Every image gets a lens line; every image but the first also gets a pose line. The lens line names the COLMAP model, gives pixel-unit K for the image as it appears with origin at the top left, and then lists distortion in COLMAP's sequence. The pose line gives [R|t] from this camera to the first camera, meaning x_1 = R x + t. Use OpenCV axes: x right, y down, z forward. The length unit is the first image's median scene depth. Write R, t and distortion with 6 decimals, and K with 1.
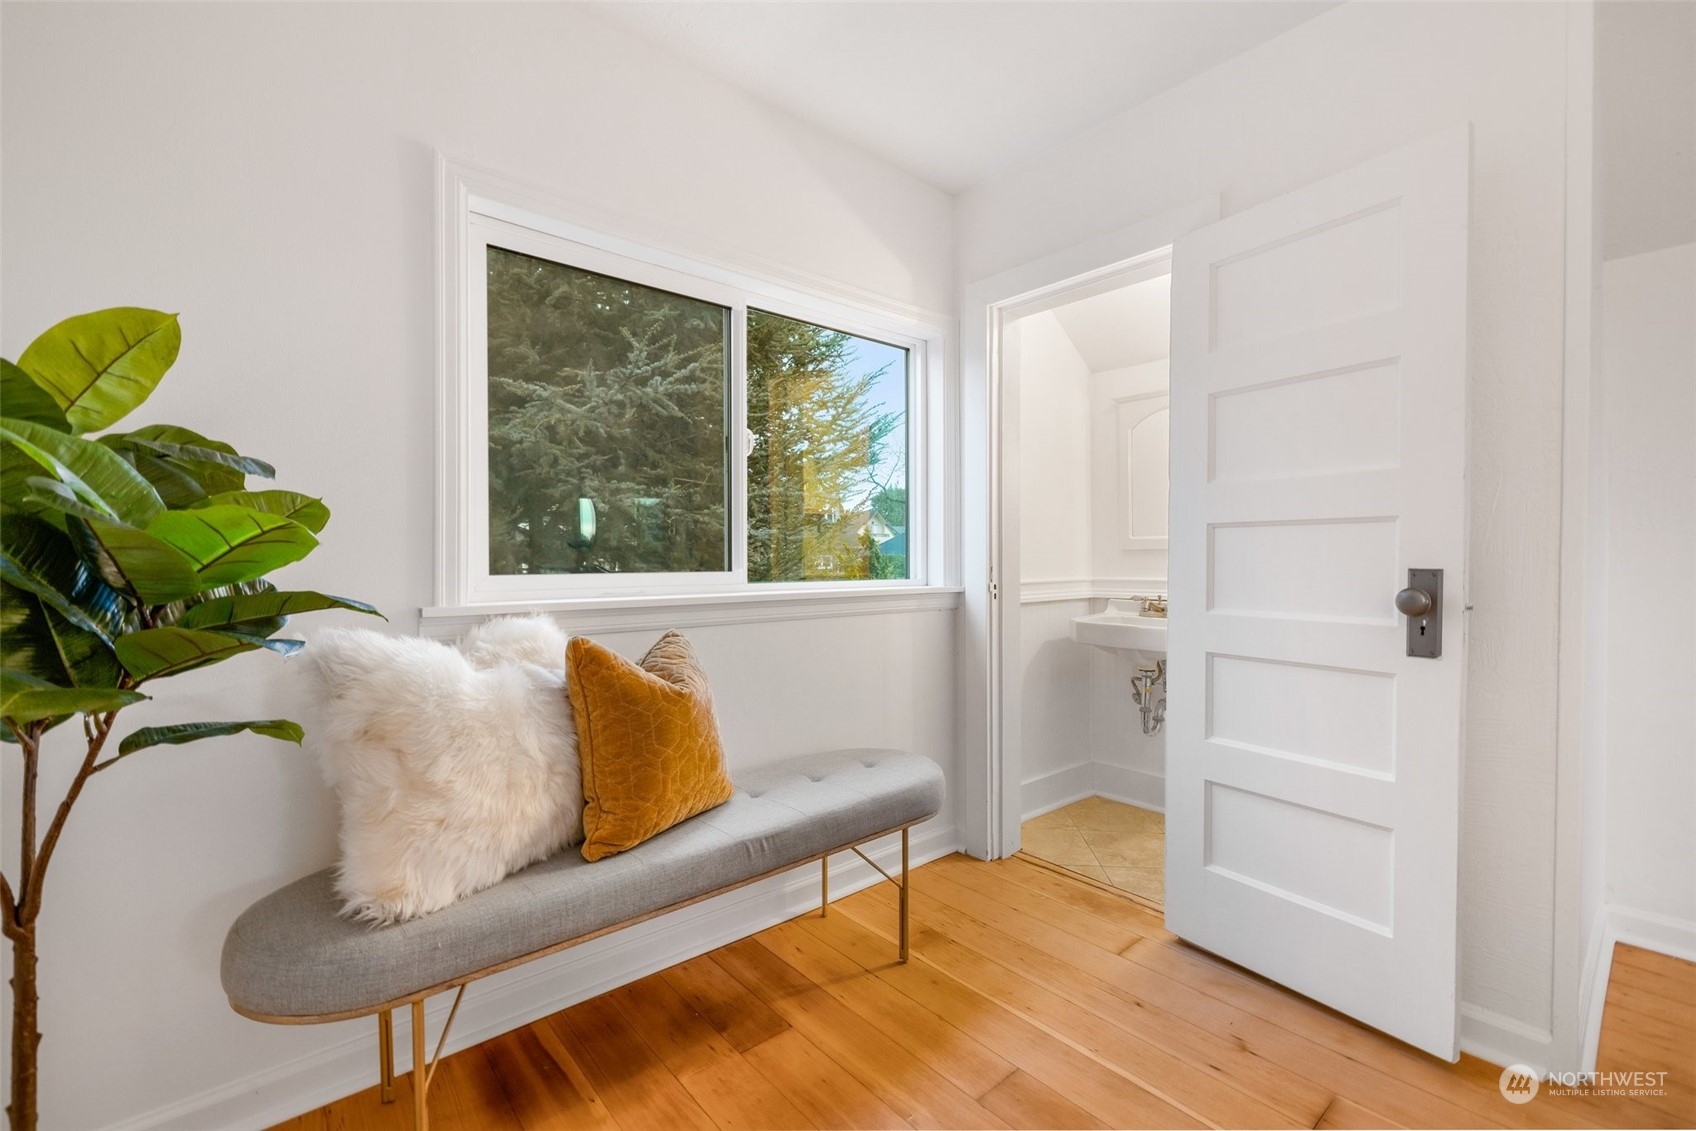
lens RADIAL K [[711.7, 0, 846.7], [0, 711.7, 571.0], [0, 0, 1]] dist [-0.001281, 0.000120]
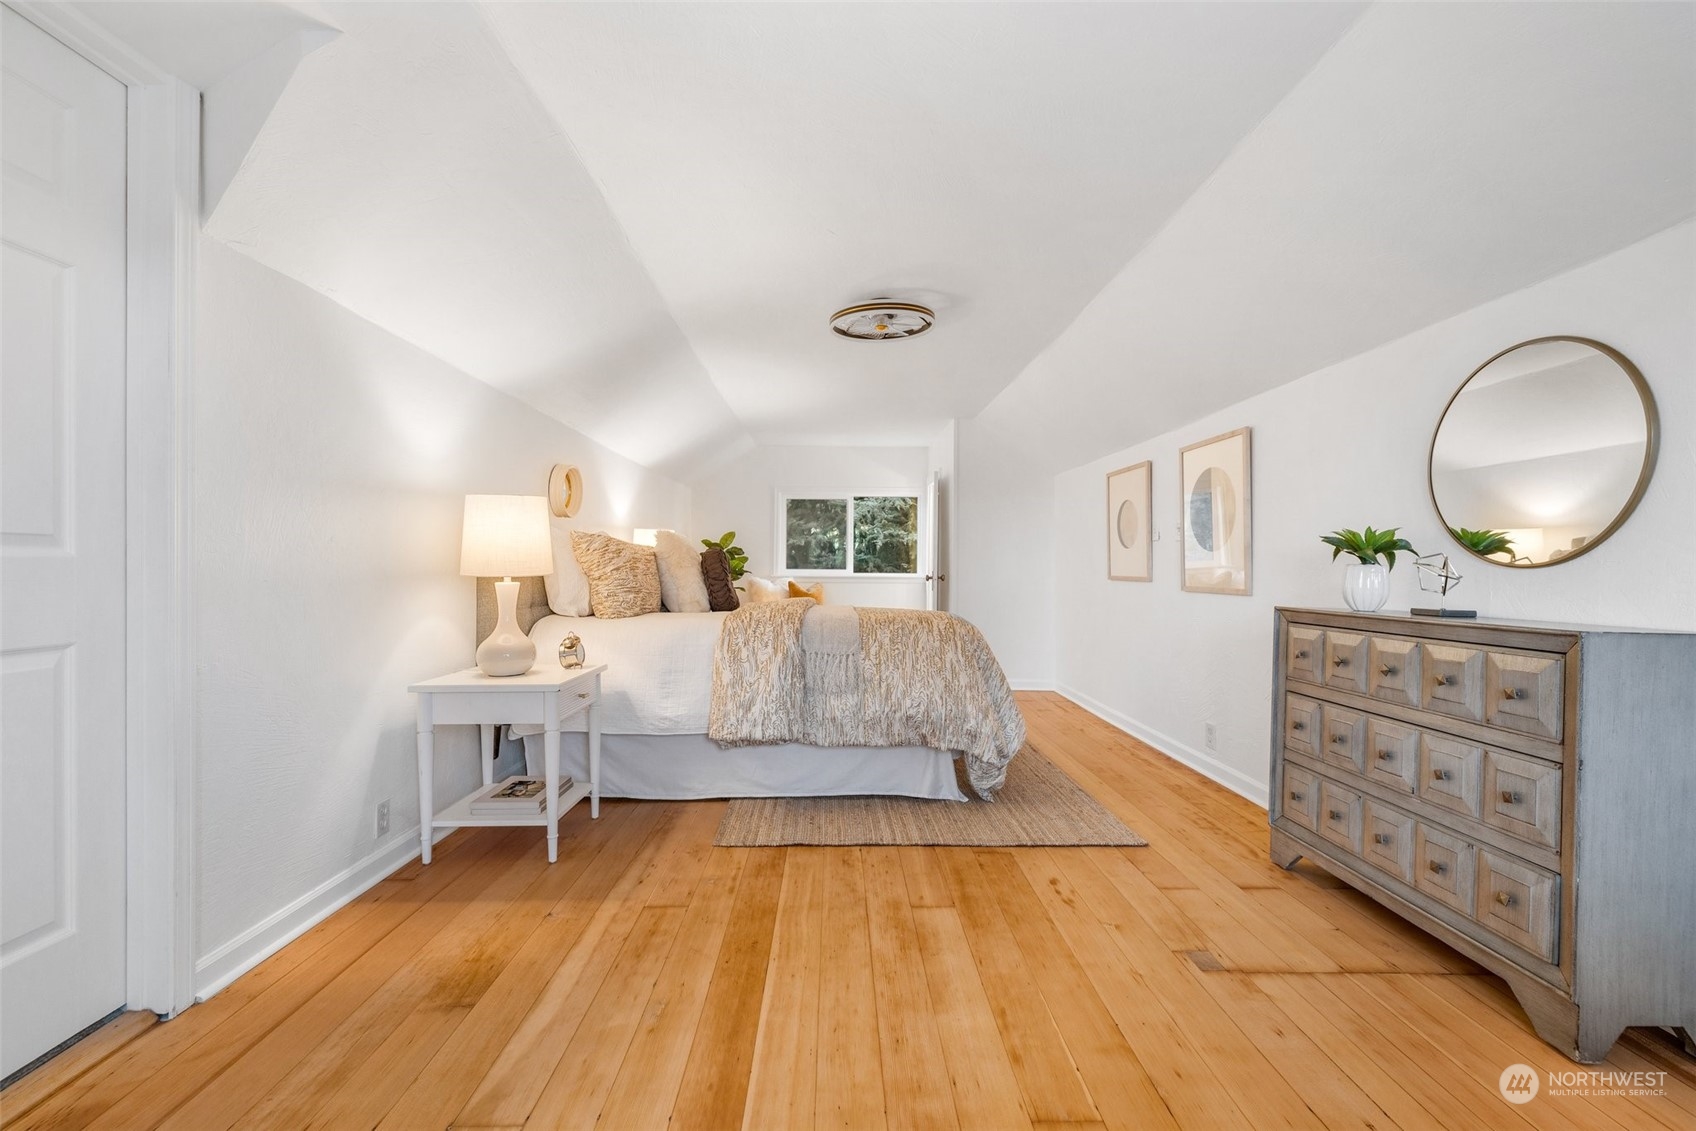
lens RADIAL K [[711.7, 0, 846.7], [0, 711.7, 571.0], [0, 0, 1]] dist [-0.001281, 0.000120]
pose [[0.771808, 0.011881, -0.635745, 2.711407], [-0.019656, 0.999793, -0.005178, 0.035751], [0.635552, 0.016493, 0.771882, -2.304059]]
